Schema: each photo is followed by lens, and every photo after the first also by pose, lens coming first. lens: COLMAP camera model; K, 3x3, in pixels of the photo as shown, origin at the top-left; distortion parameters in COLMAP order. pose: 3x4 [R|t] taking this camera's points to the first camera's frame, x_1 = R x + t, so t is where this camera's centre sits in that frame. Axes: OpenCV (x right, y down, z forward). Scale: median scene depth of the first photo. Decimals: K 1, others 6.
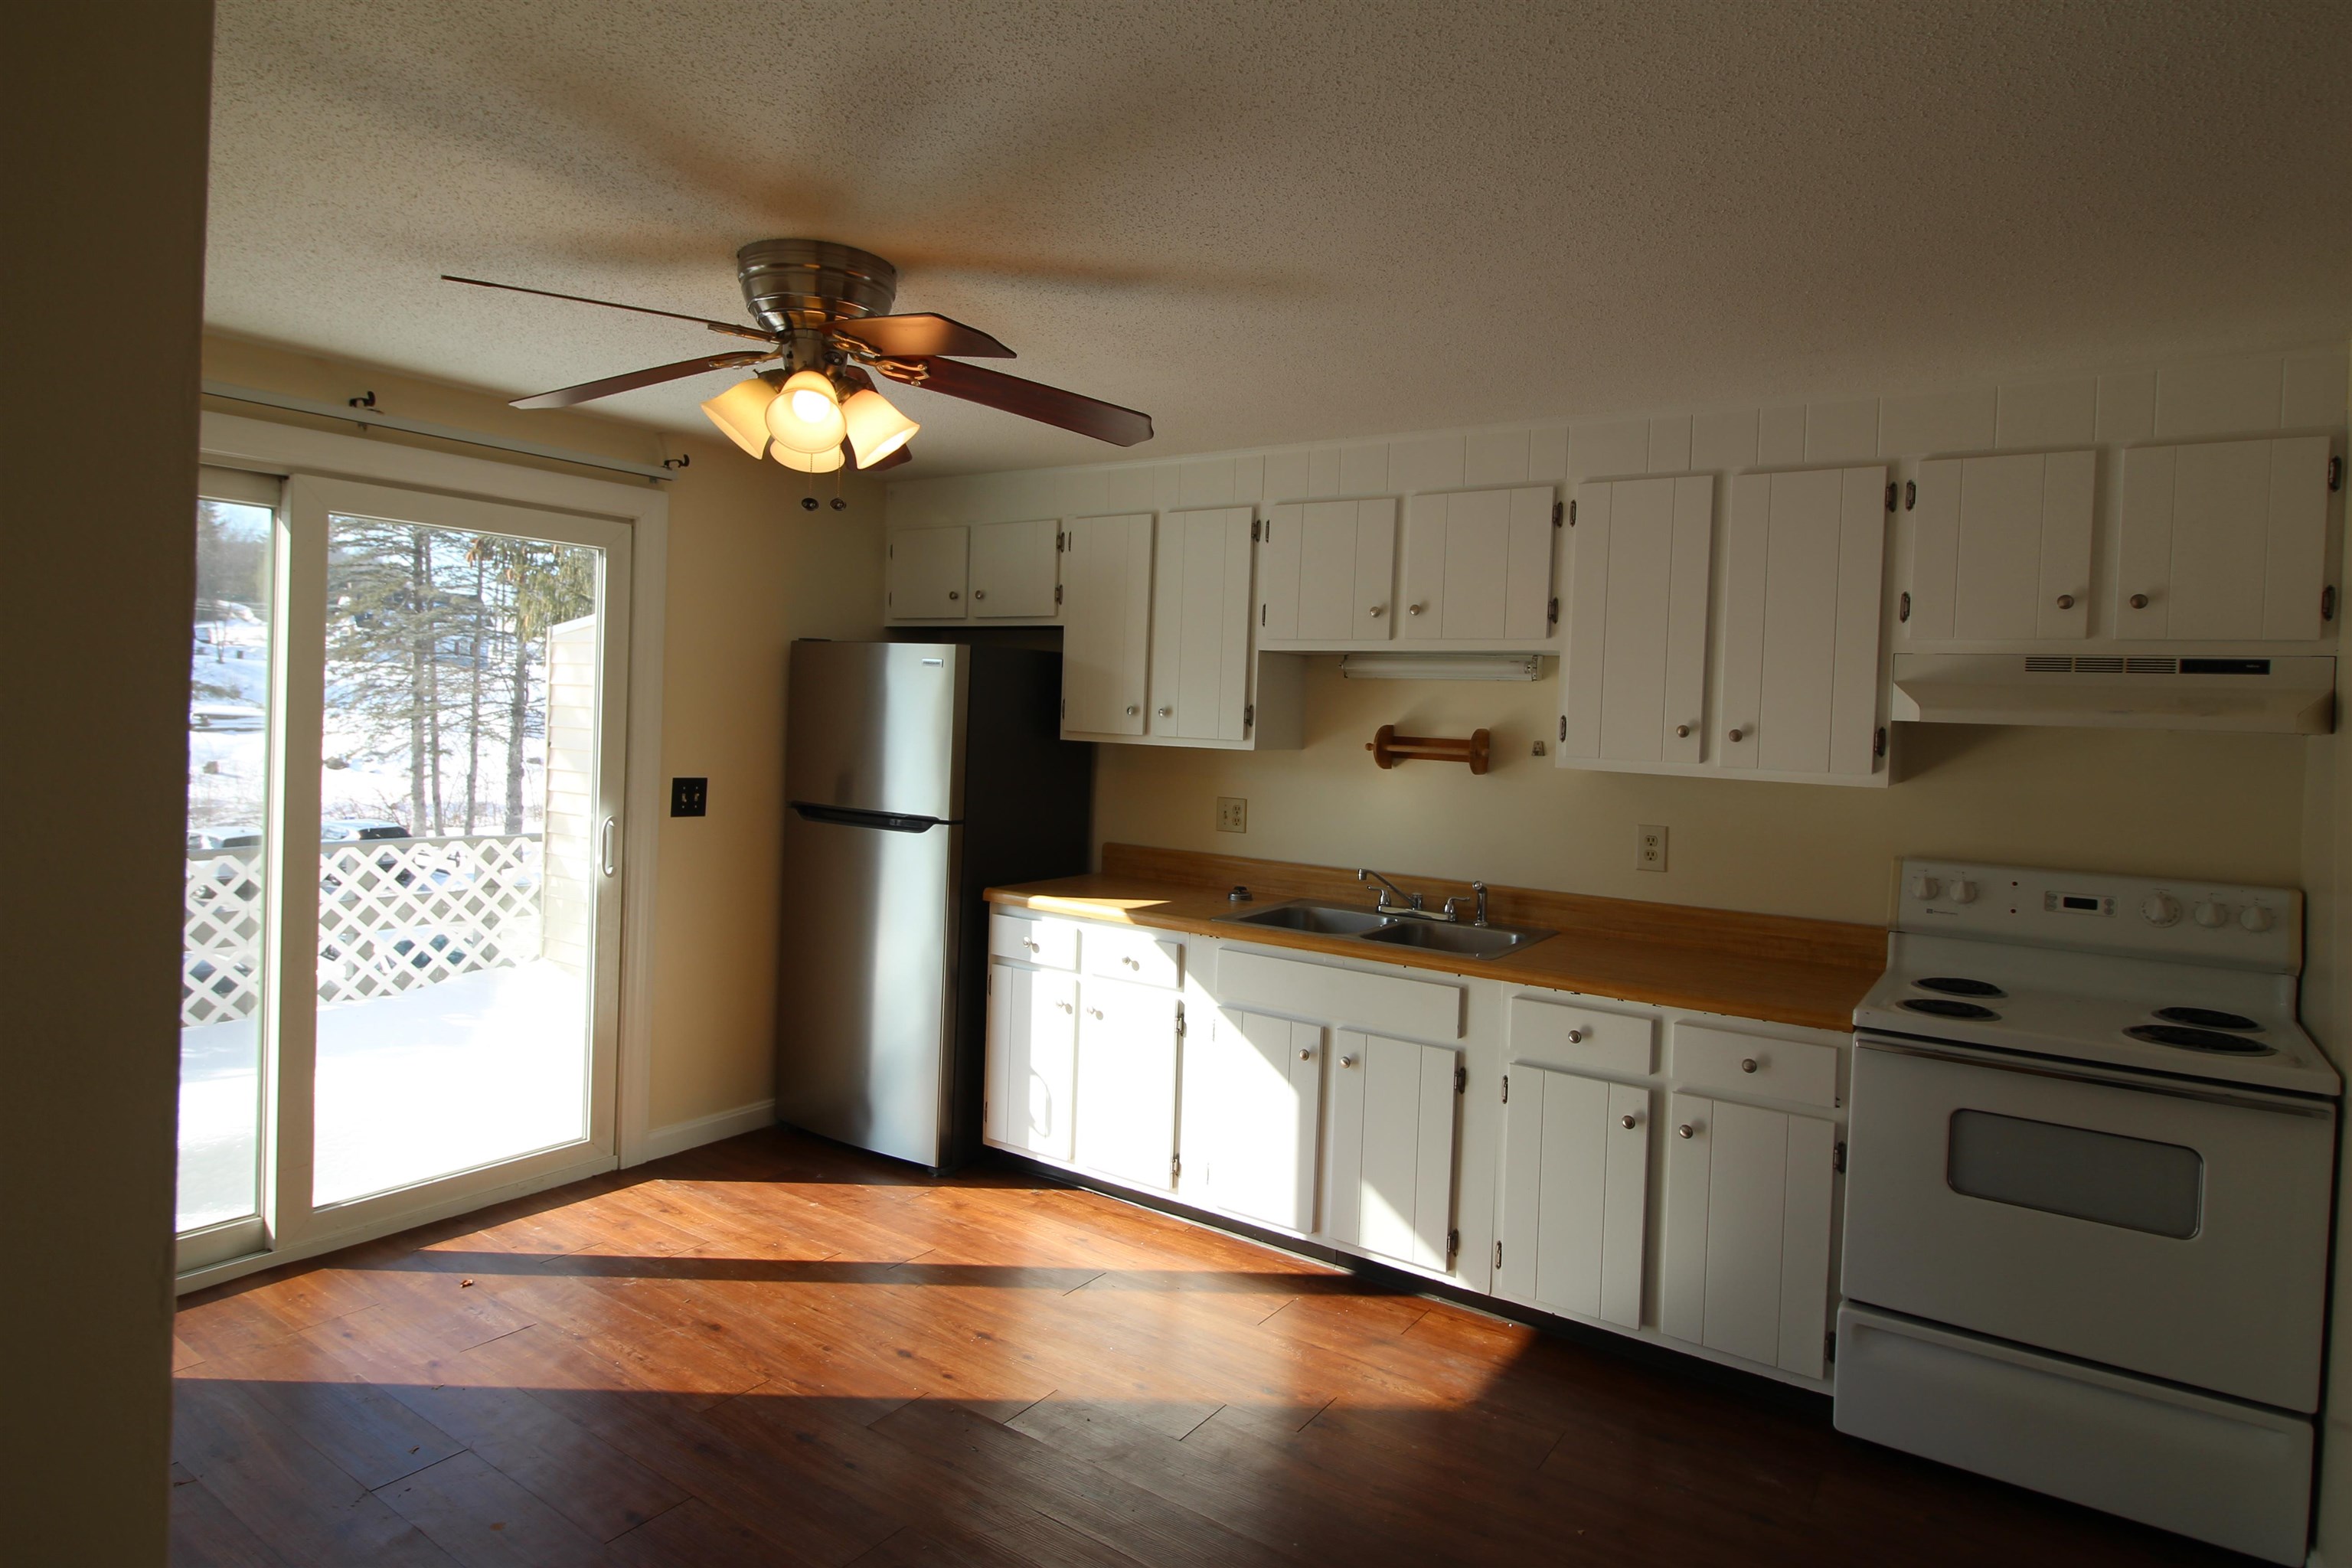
lens RADIAL K [[1302.0, 0, 1176.8], [0, 1302.0, 737.2], [0, 0, 1]] dist [0.007370, -0.014240]
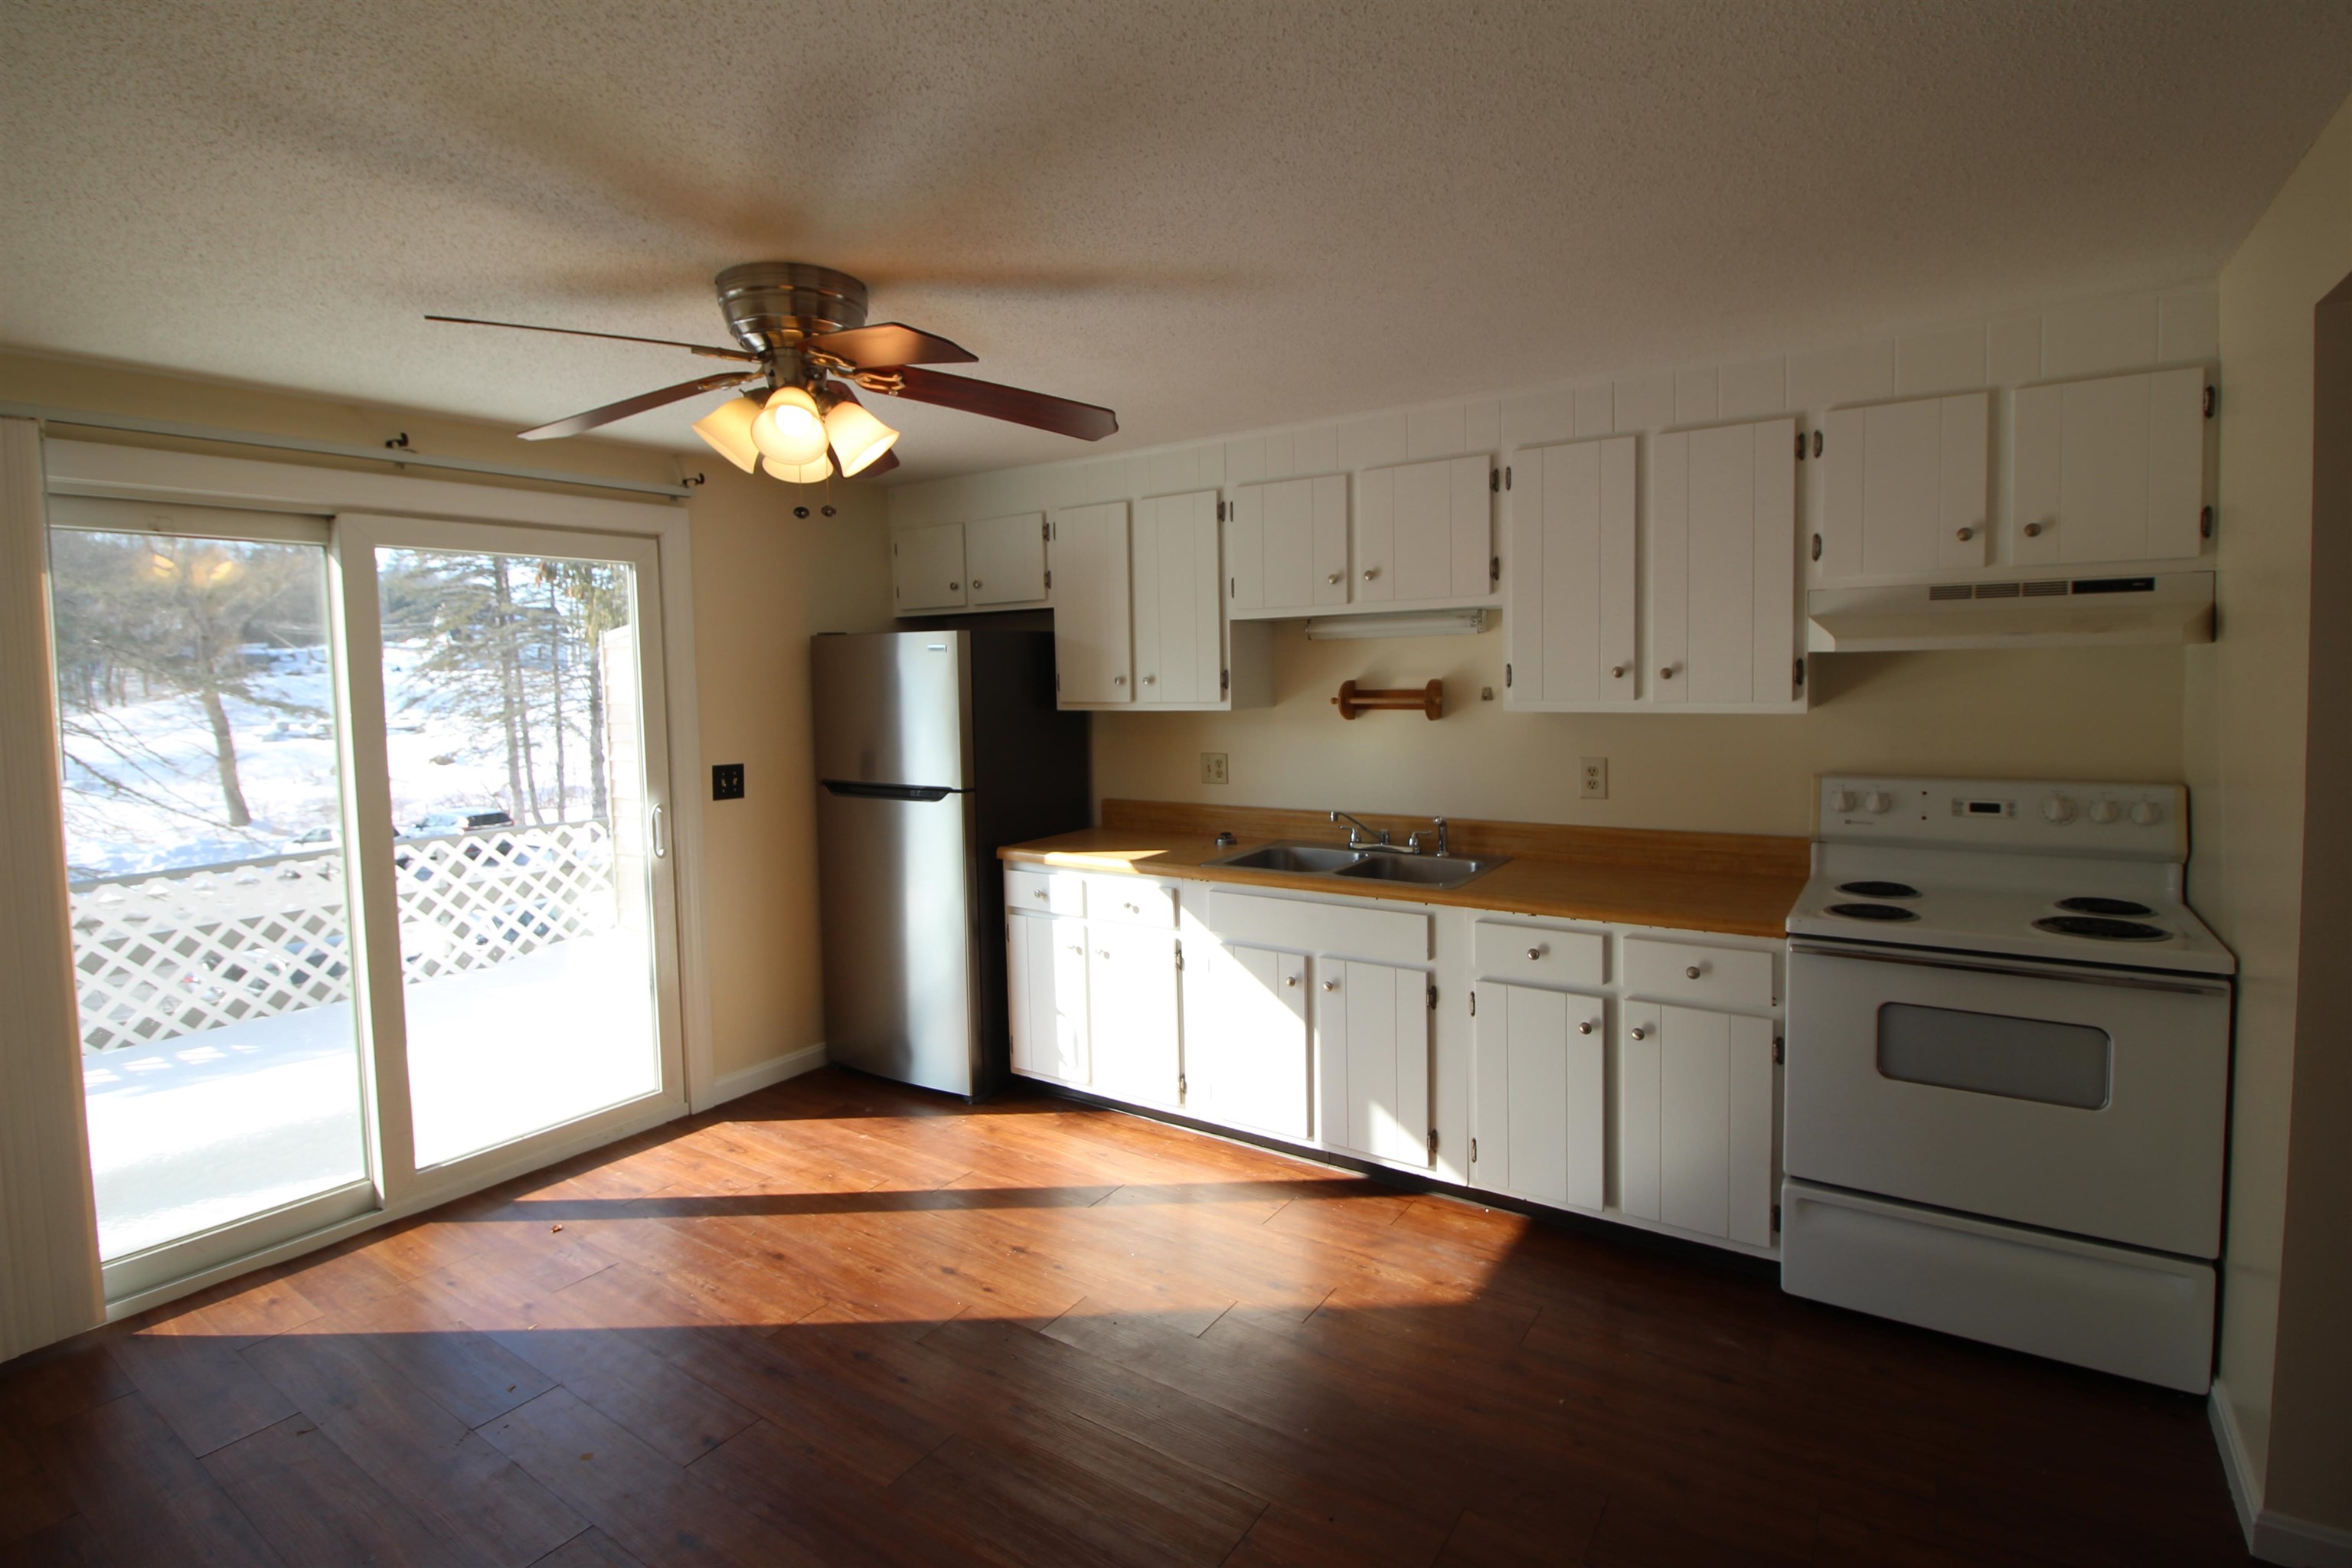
lens RADIAL K [[1123.6, 0, 1170.4], [0, 1123.6, 737.8], [0, 0, 1]] dist [0.002281, -0.015236]
pose [[0.998212, -0.059770, -0.000248, 0.008615], [0.059733, 0.997427, 0.039641, -0.009855], [-0.002122, -0.039585, 0.999214, 0.053233]]
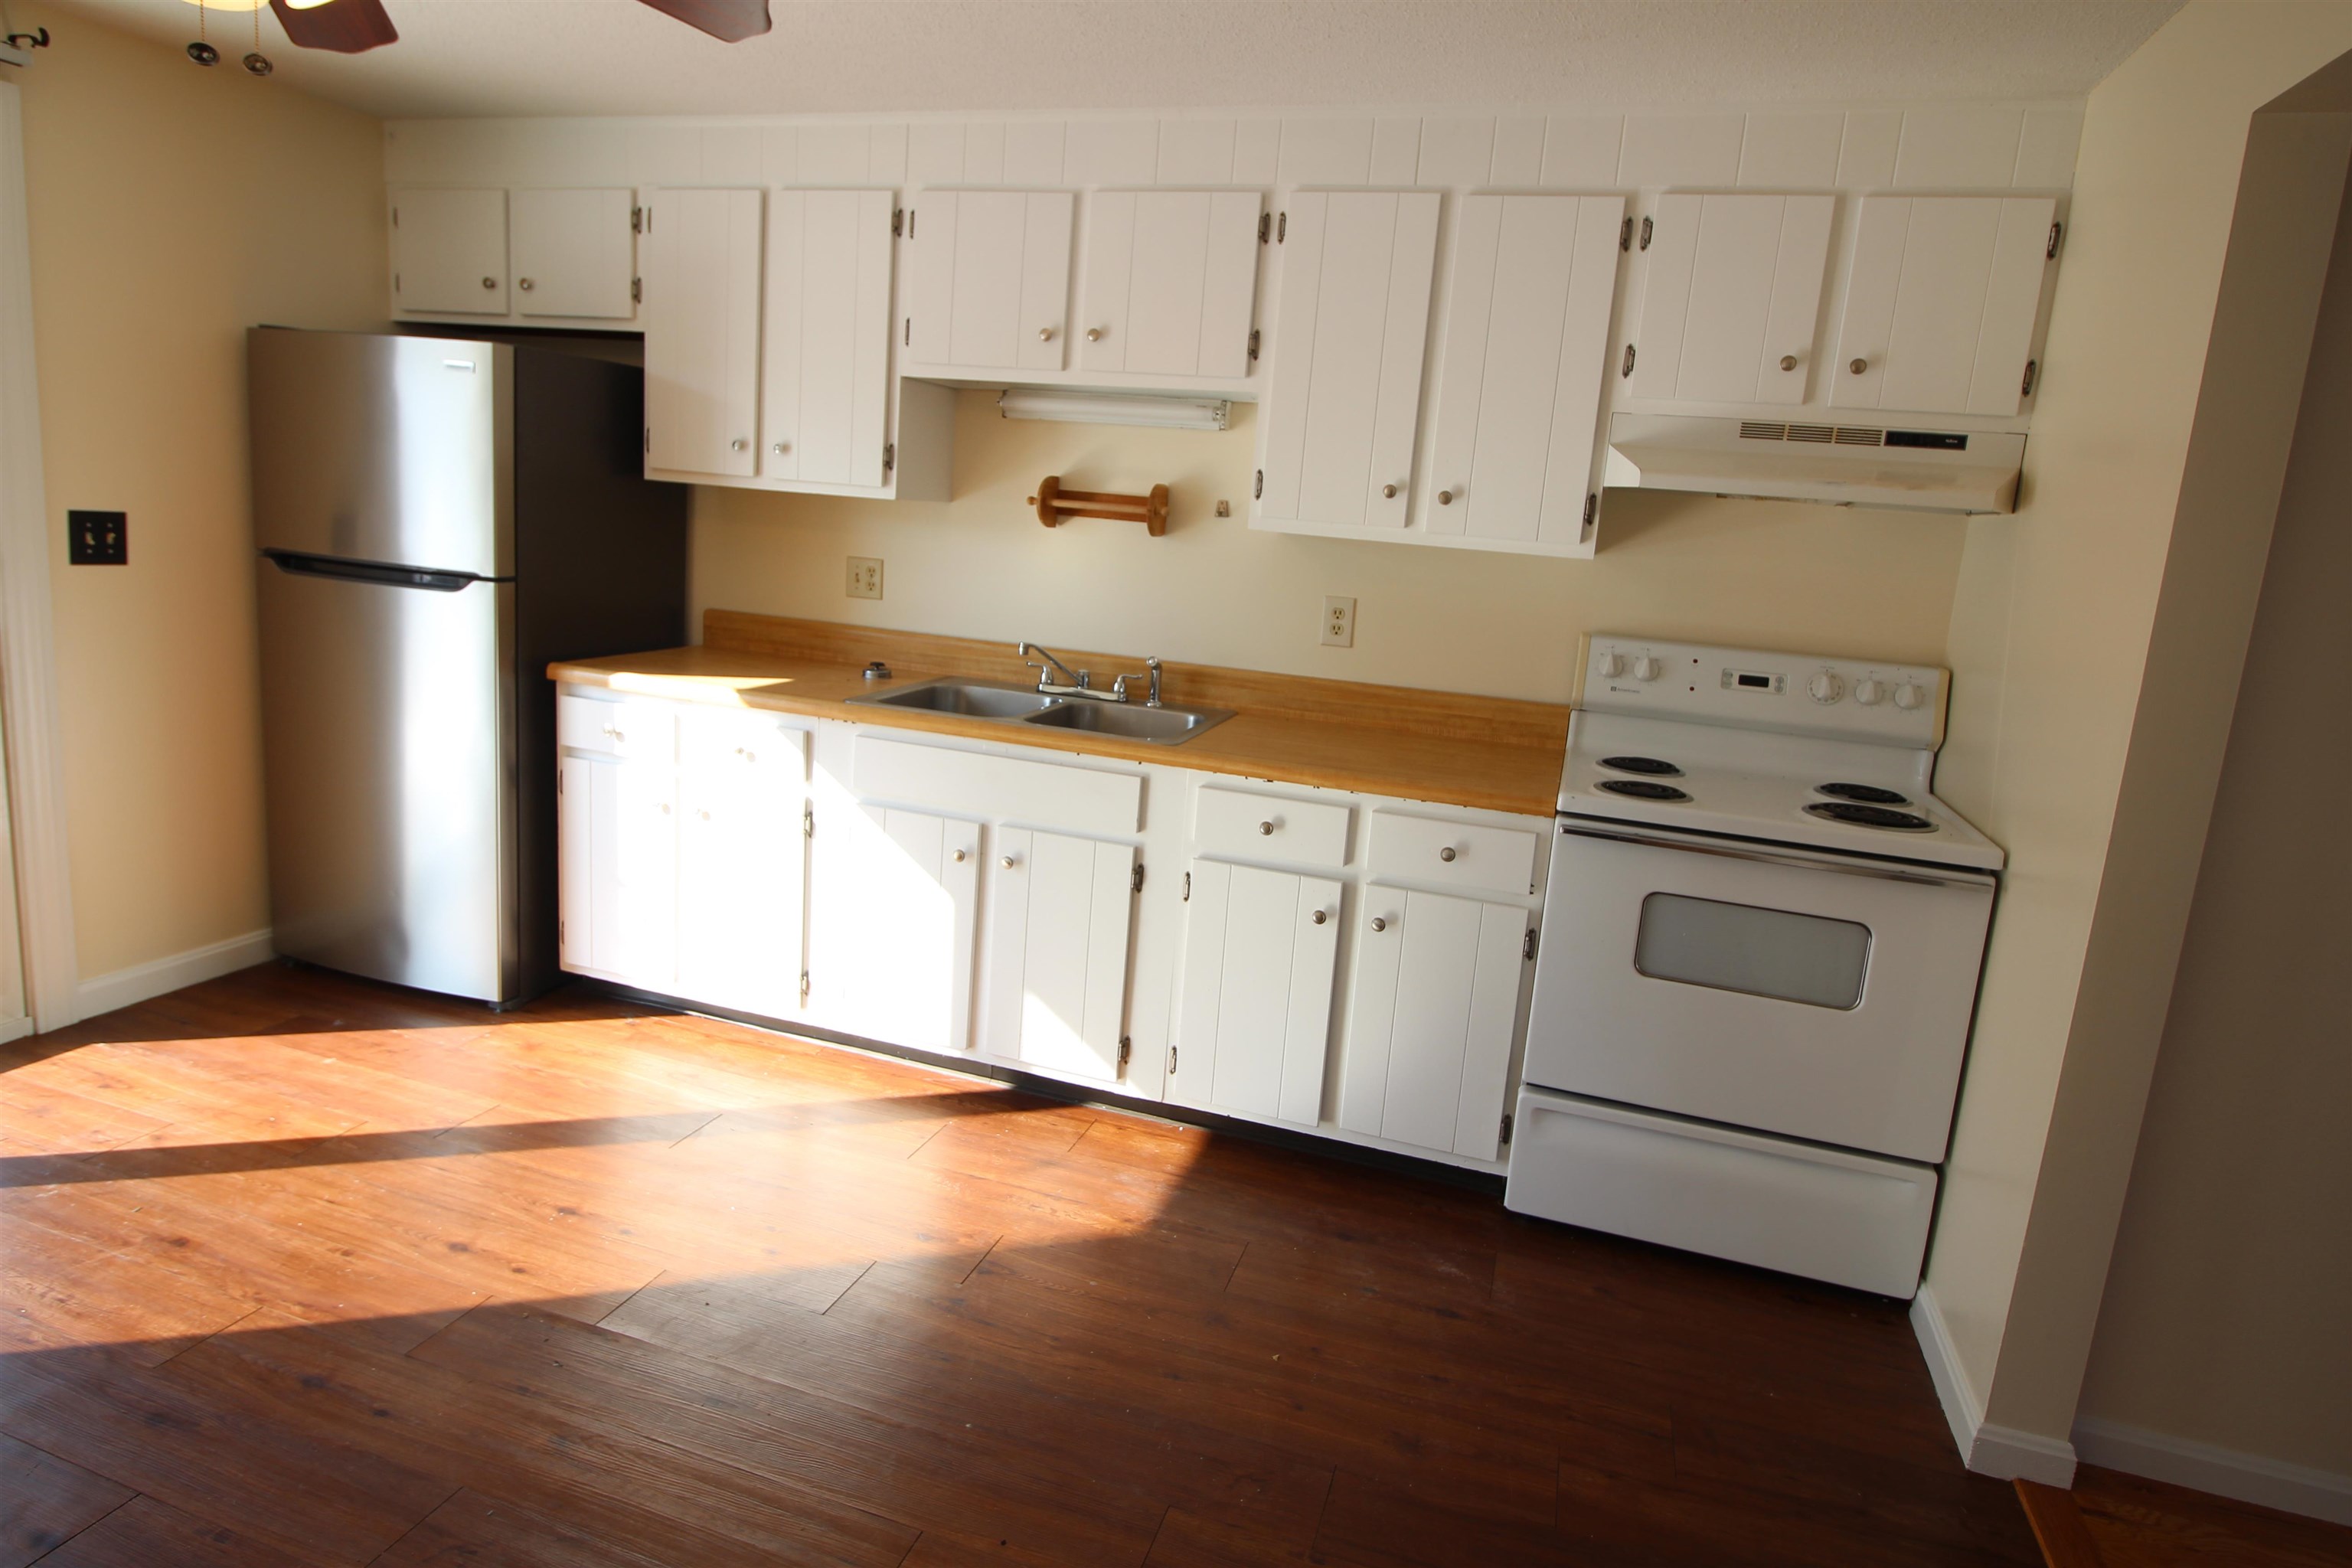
lens RADIAL K [[1302.0, 0, 1176.8], [0, 1302.0, 737.2], [0, 0, 1]] dist [0.007370, -0.014240]
pose [[0.957089, -0.014746, 0.289419, -0.014888], [-0.035123, 0.985440, 0.166357, 0.019043], [-0.287658, -0.169383, 0.942636, 0.174622]]
